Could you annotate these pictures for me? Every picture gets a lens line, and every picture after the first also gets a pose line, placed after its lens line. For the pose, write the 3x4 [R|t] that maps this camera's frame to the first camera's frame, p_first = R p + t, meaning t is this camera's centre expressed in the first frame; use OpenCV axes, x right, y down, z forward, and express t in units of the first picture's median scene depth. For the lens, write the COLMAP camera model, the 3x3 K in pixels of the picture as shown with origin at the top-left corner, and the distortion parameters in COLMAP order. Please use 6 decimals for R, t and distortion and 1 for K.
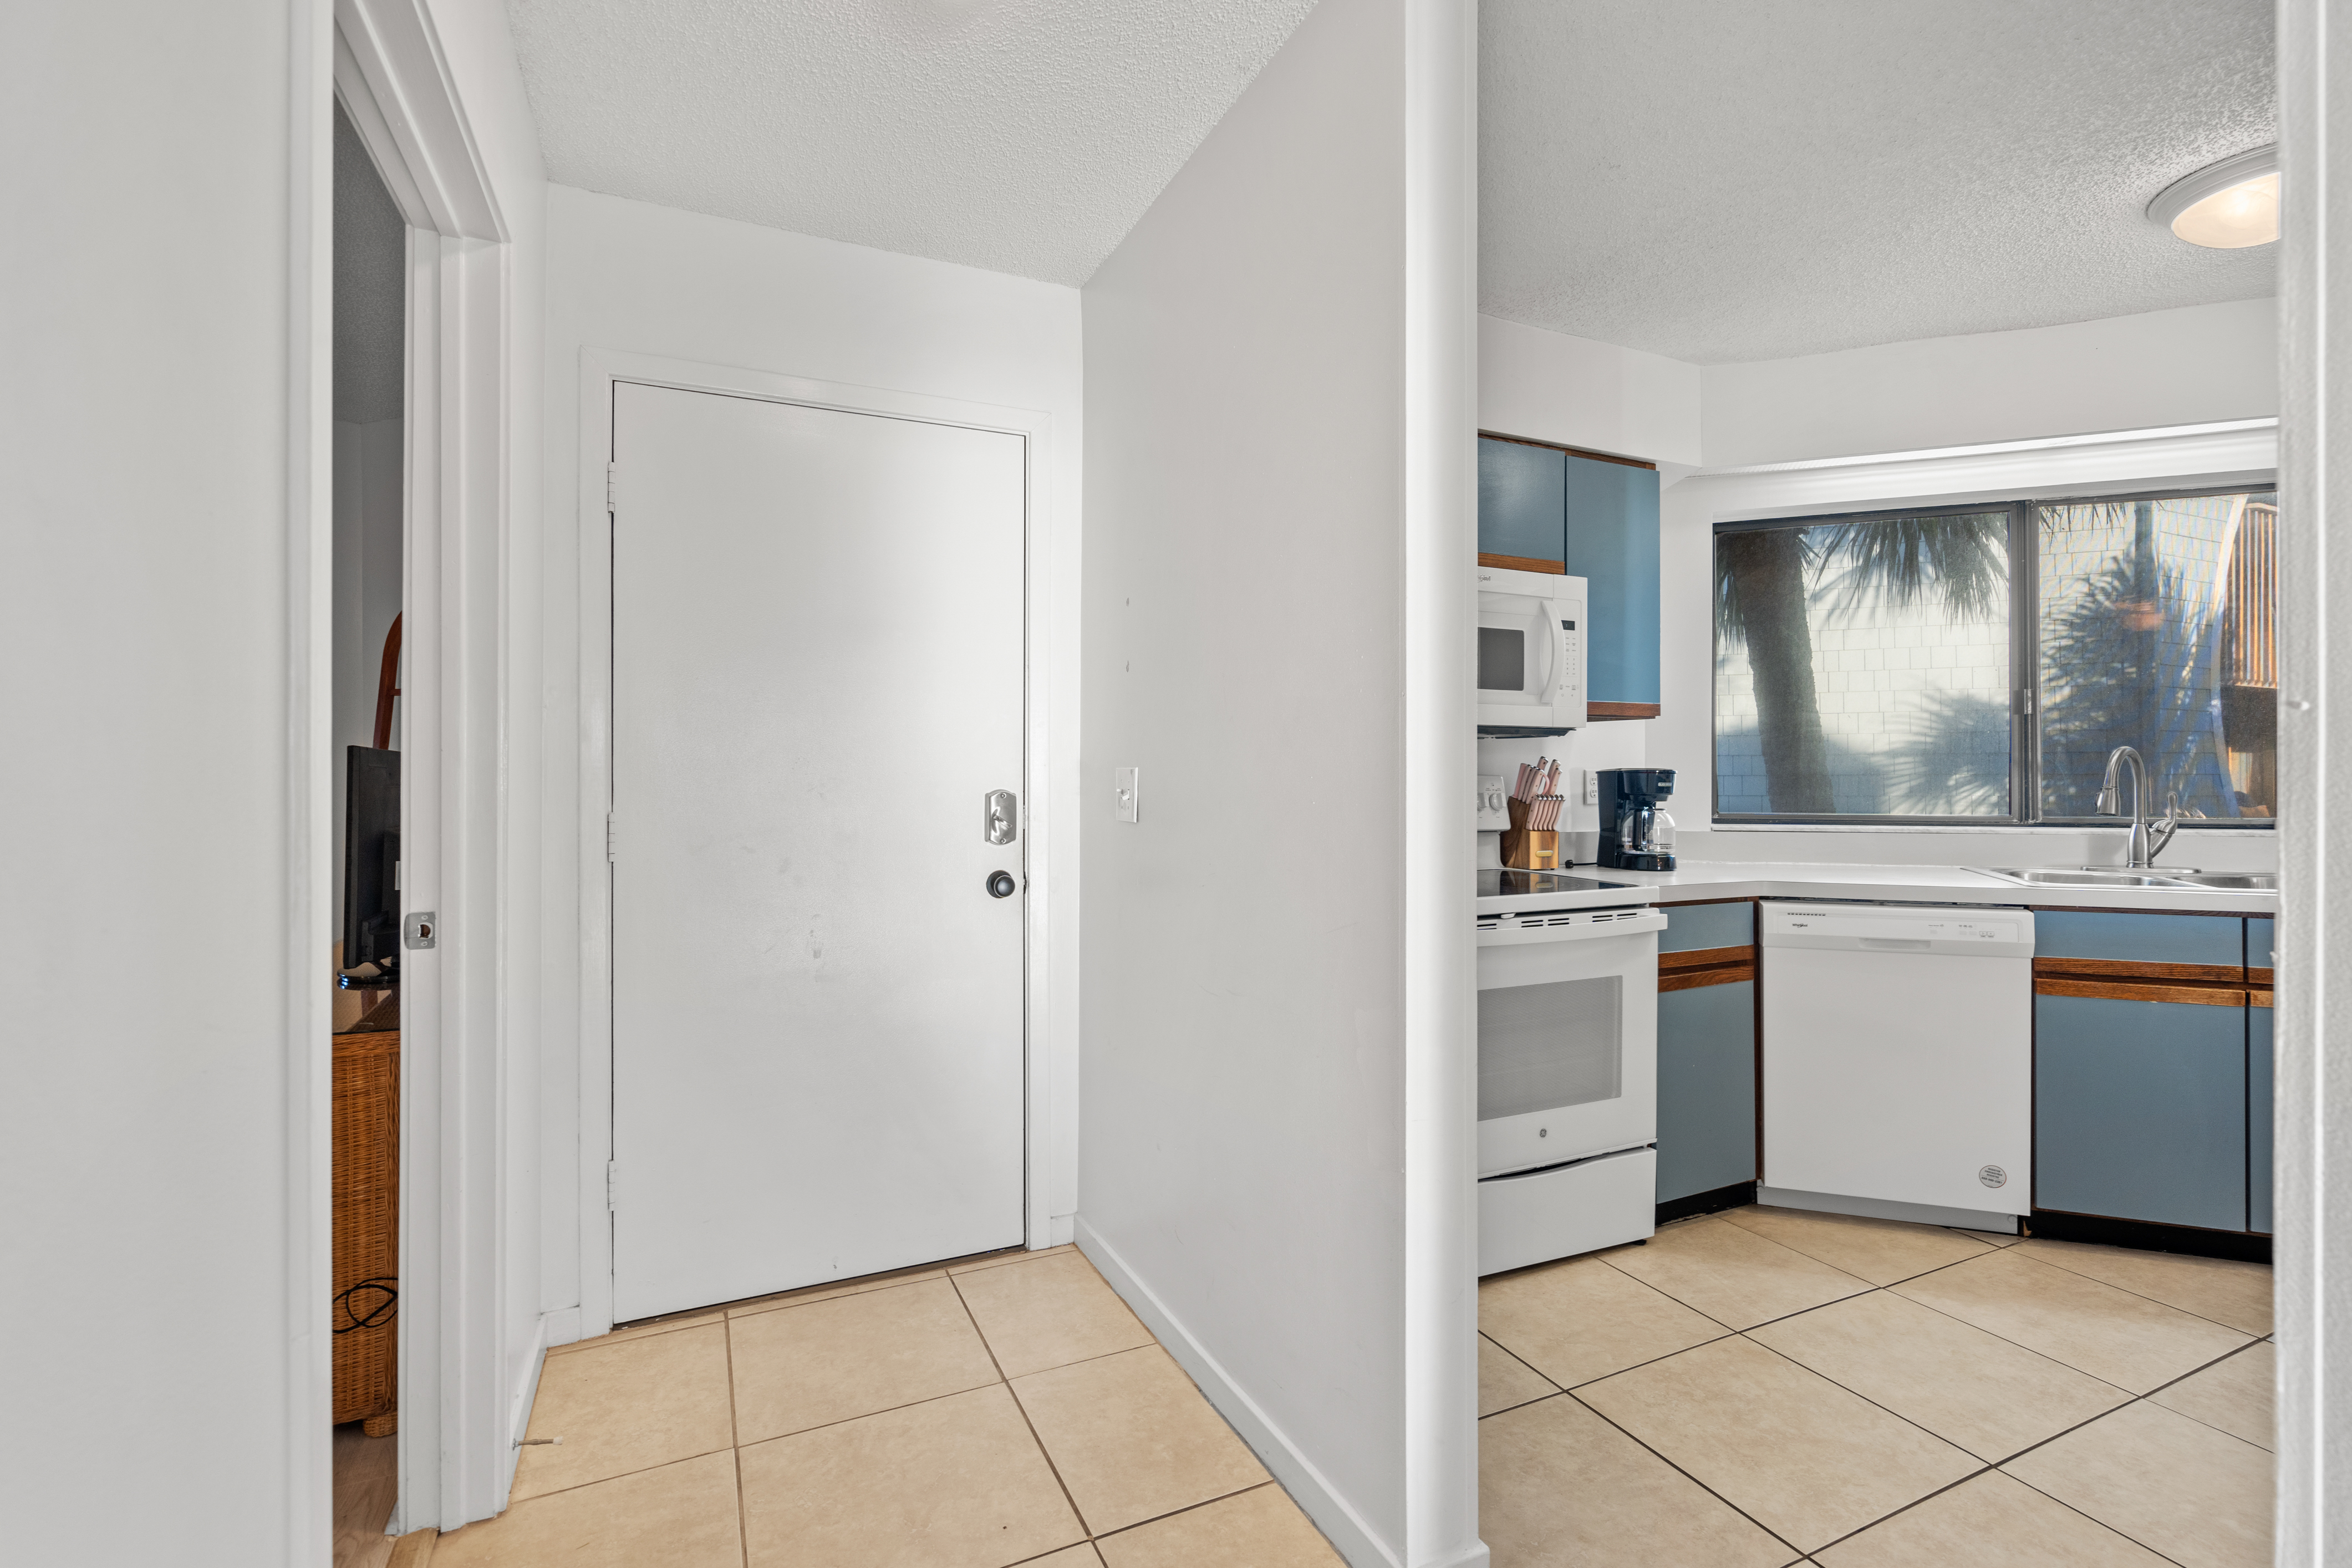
lens RADIAL K [[1069.5, 0, 1182.7], [0, 1069.5, 765.2], [0, 0, 1]] dist [-0.008847, 0.001819]
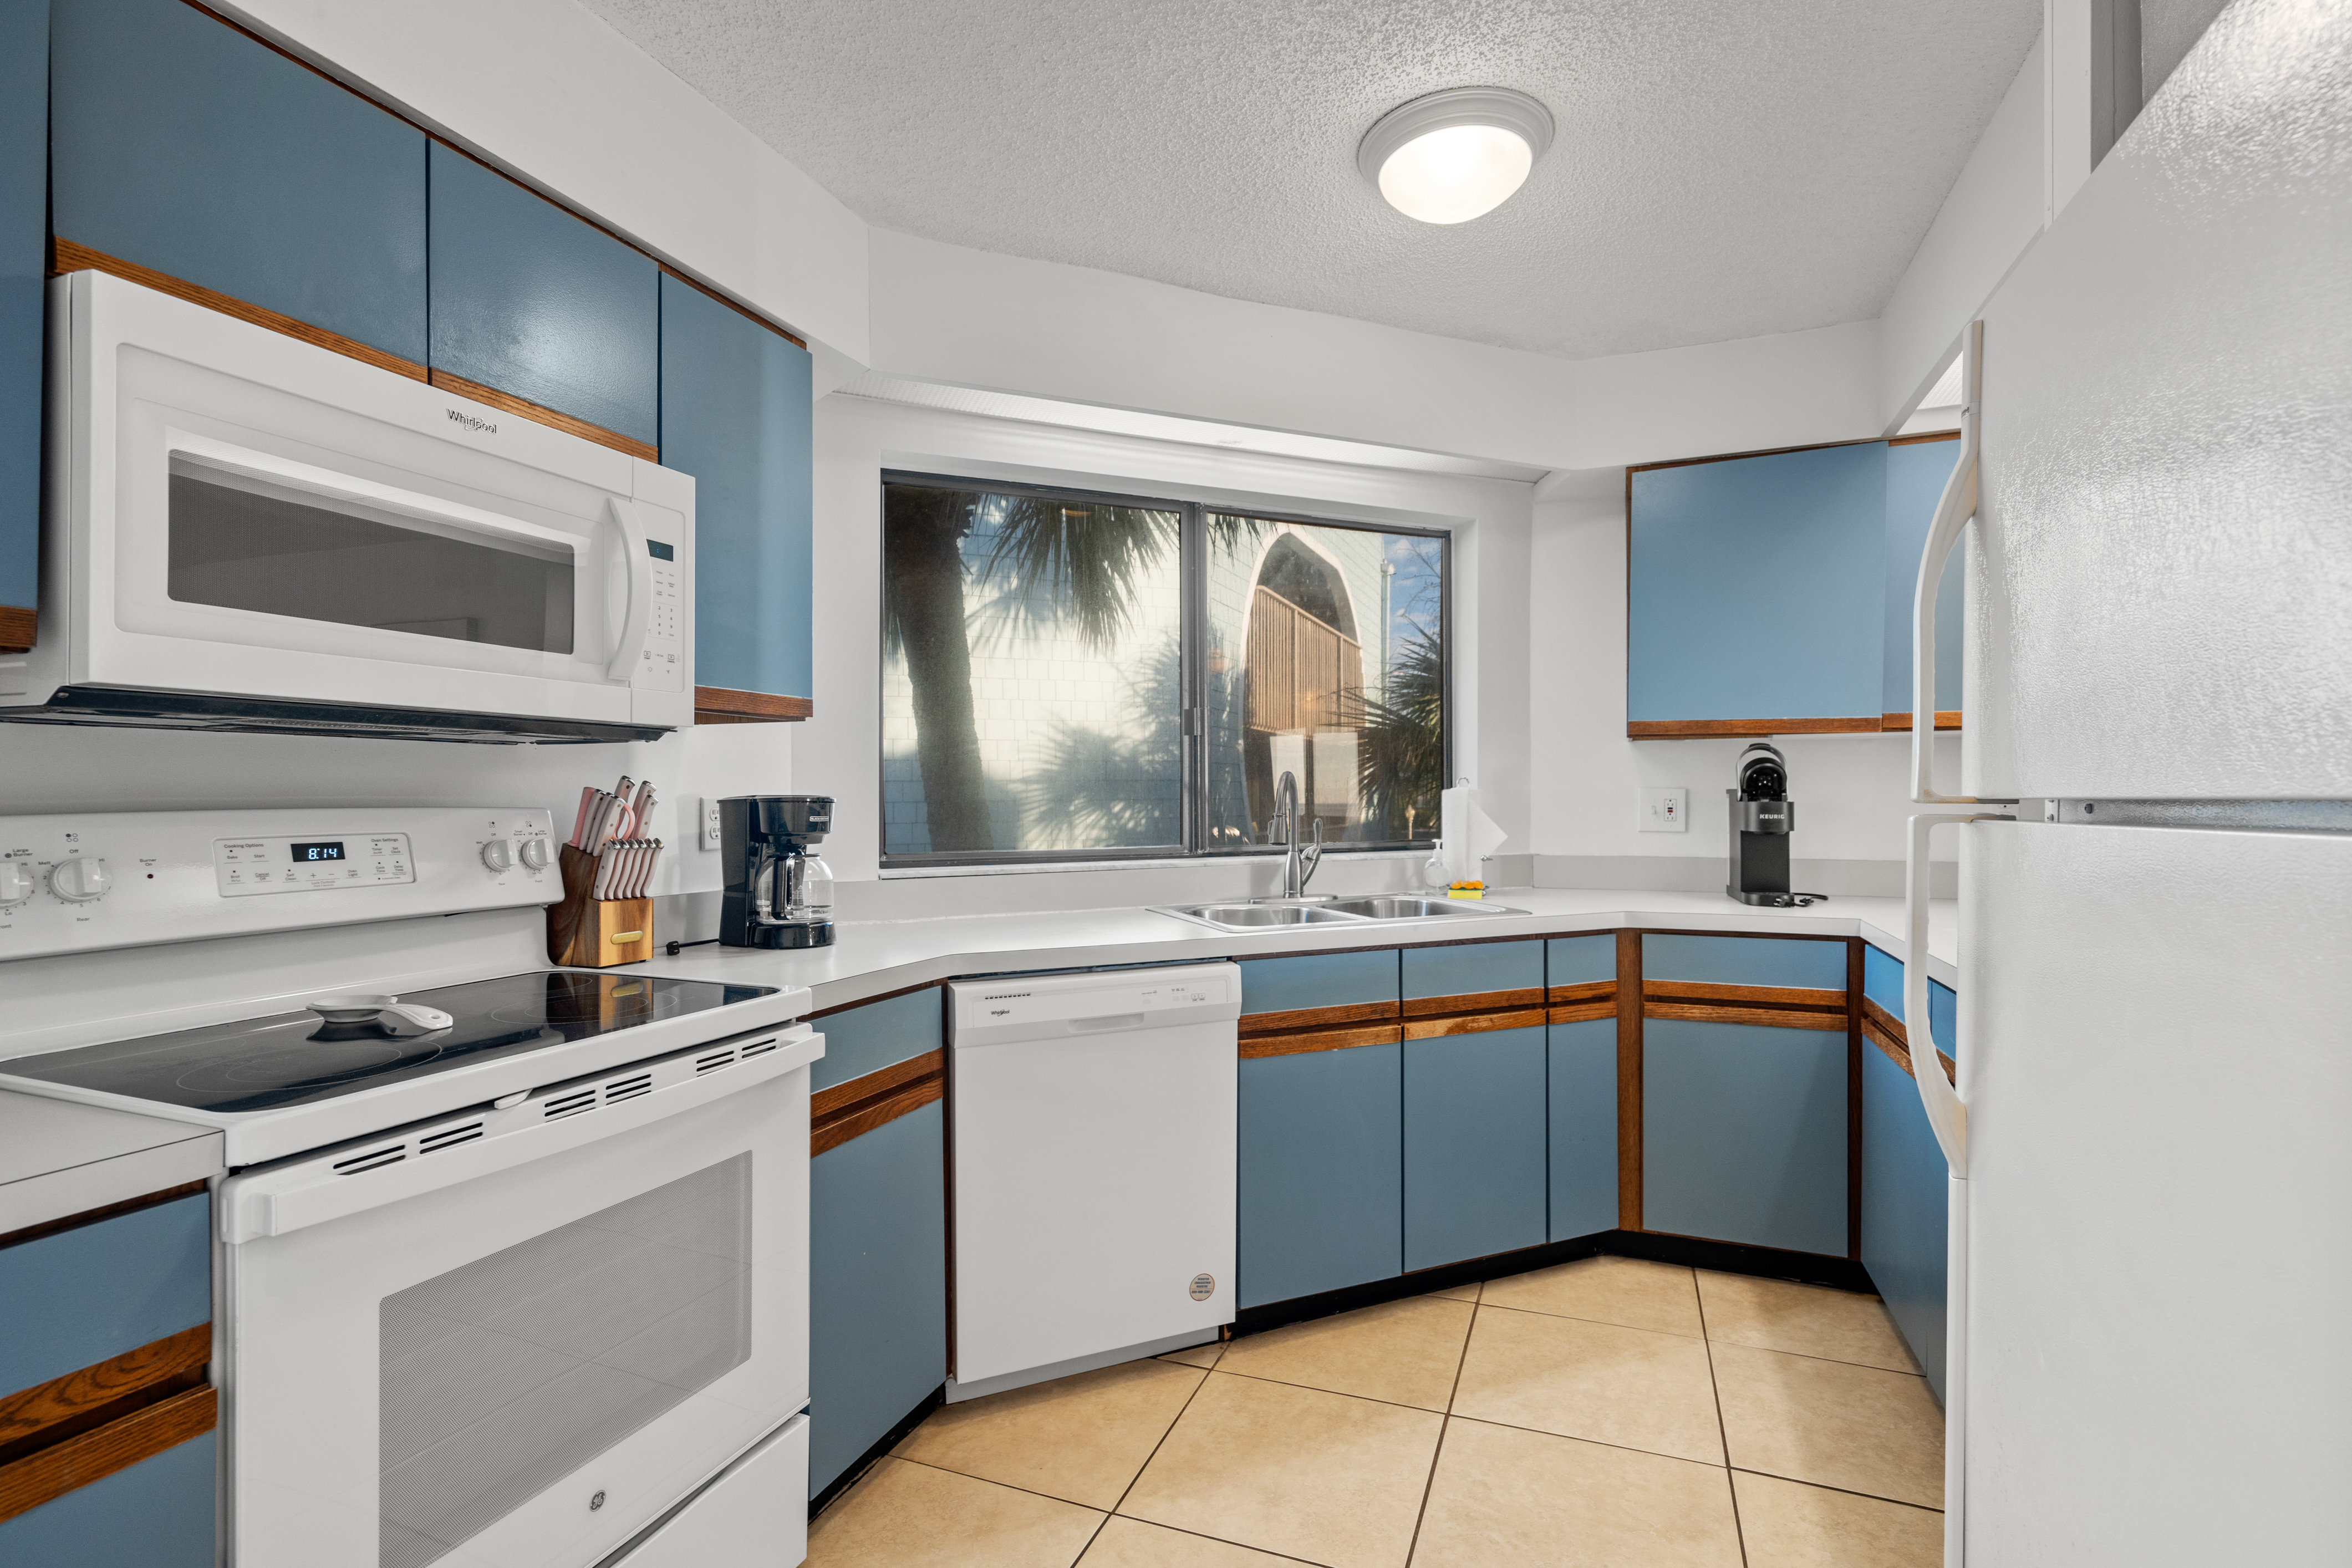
lens RADIAL K [[1069.5, 0, 1169.5], [0, 1069.5, 792.8], [0, 0, 1]] dist [-0.008847, 0.001819]
pose [[0.735829, -0.000891, 0.677166, 0.163633], [0.000505, 1.000000, 0.000768, 0.001207], [-0.677167, -0.000223, 0.735830, 0.367474]]
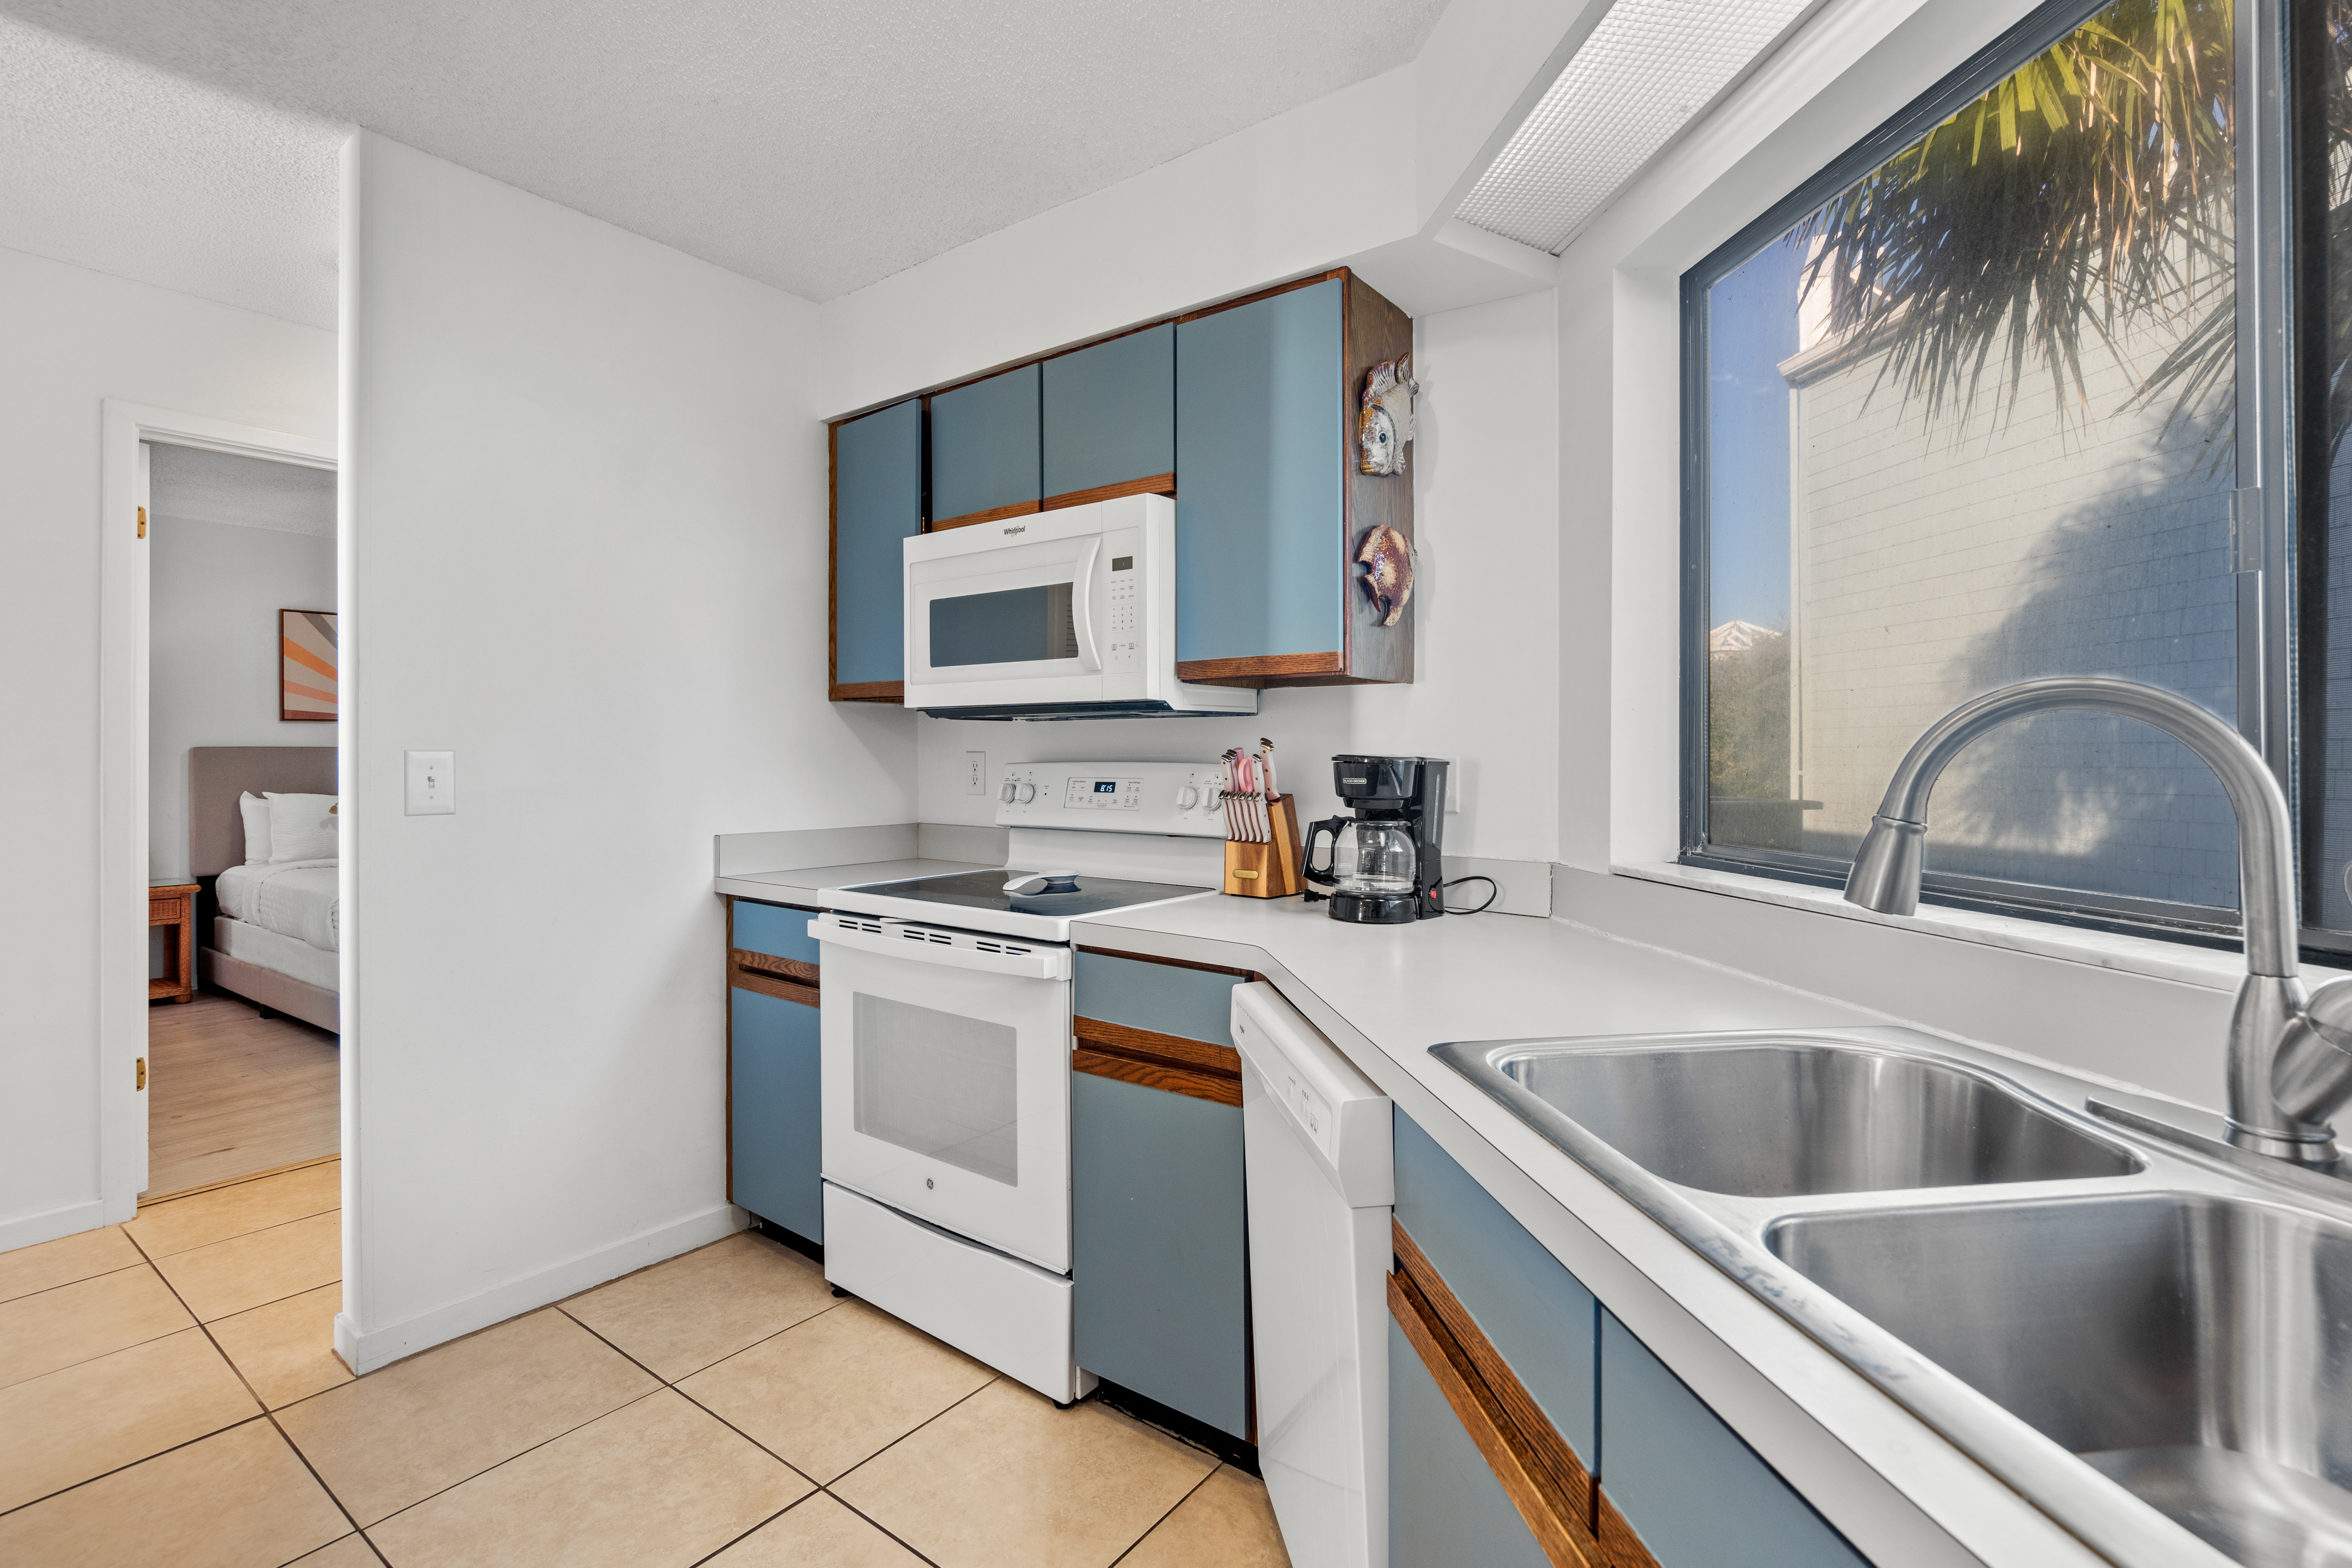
lens RADIAL K [[1069.5, 0, 1199.9], [0, 1069.5, 754.9], [0, 0, 1]] dist [-0.008847, 0.001819]
pose [[0.477245, 0.000585, -0.878770, 1.008784], [0.002906, 0.999993, 0.002244, 0.001395], [0.878765, -0.003624, 0.477241, 0.664908]]
